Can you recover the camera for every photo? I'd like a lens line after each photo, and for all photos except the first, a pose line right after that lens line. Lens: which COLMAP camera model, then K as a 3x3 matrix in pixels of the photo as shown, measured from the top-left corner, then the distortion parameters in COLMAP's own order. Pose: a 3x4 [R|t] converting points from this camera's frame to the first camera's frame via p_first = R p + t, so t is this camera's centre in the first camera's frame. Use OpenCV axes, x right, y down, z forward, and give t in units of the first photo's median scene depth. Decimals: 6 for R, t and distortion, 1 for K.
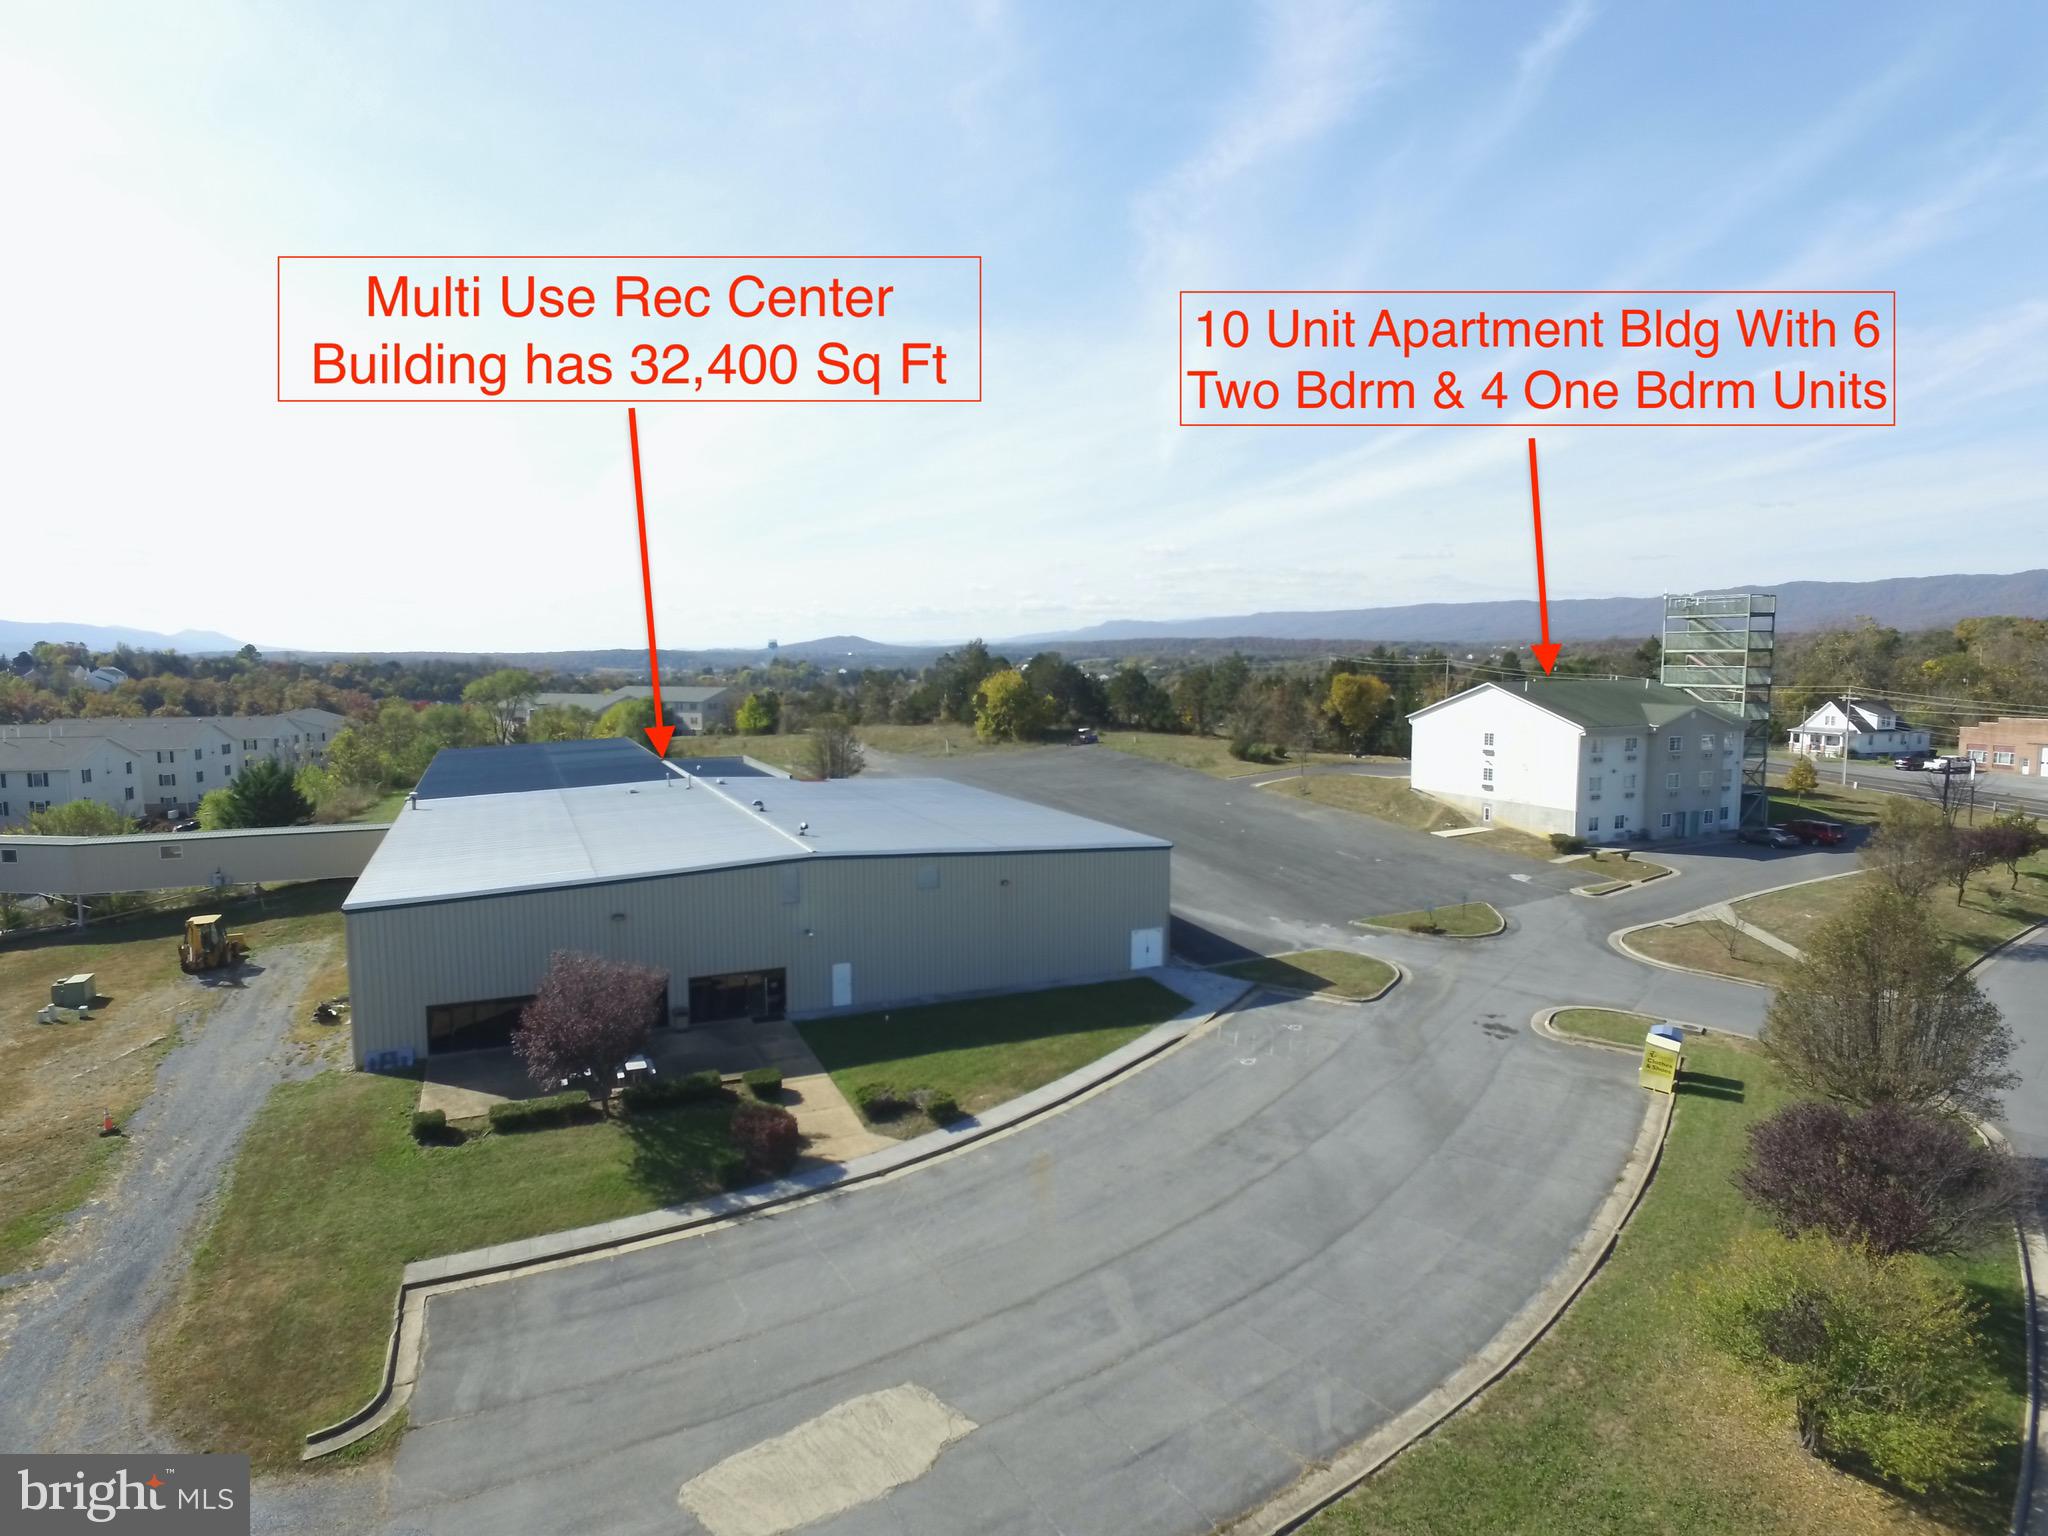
lens RADIAL K [[1190.1, 0, 1014.0], [0, 1190.1, 769.7], [0, 0, 1]] dist [-0.014563, 0.014935]
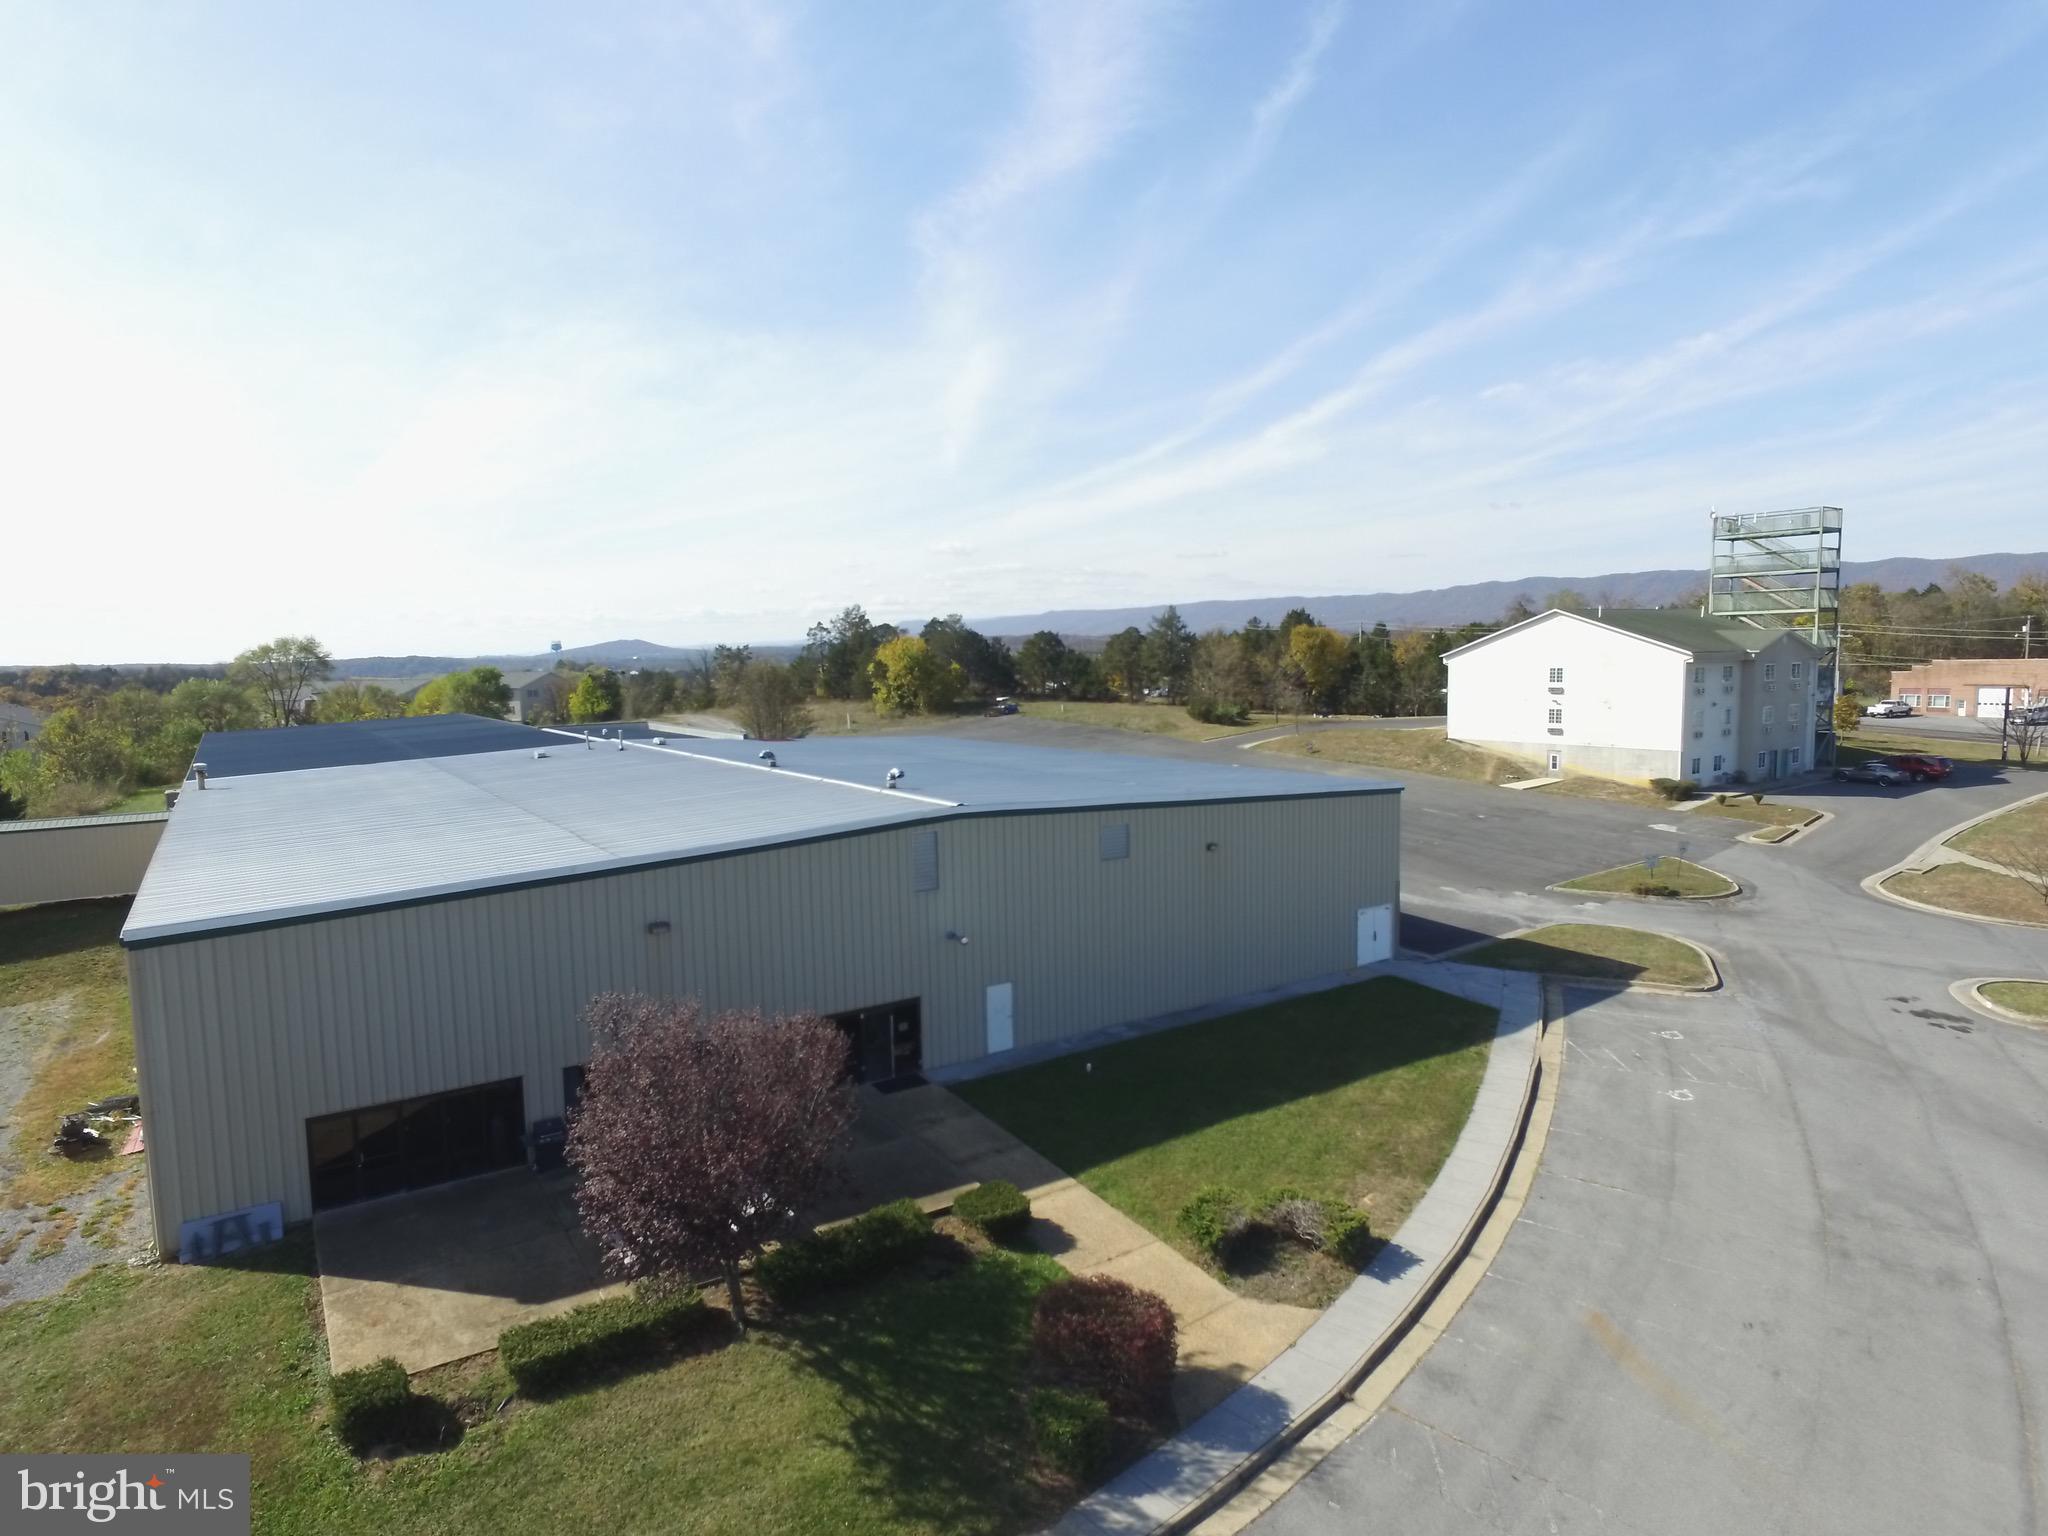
lens RADIAL K [[1190.1, 0, 1014.0], [0, 1190.1, 769.7], [0, 0, 1]] dist [-0.014563, 0.014935]
pose [[0.984993, -0.033094, 0.169394, -0.171614], [0.033184, 0.999447, 0.002300, 0.035245], [-0.169376, 0.003356, 0.985546, 0.274347]]
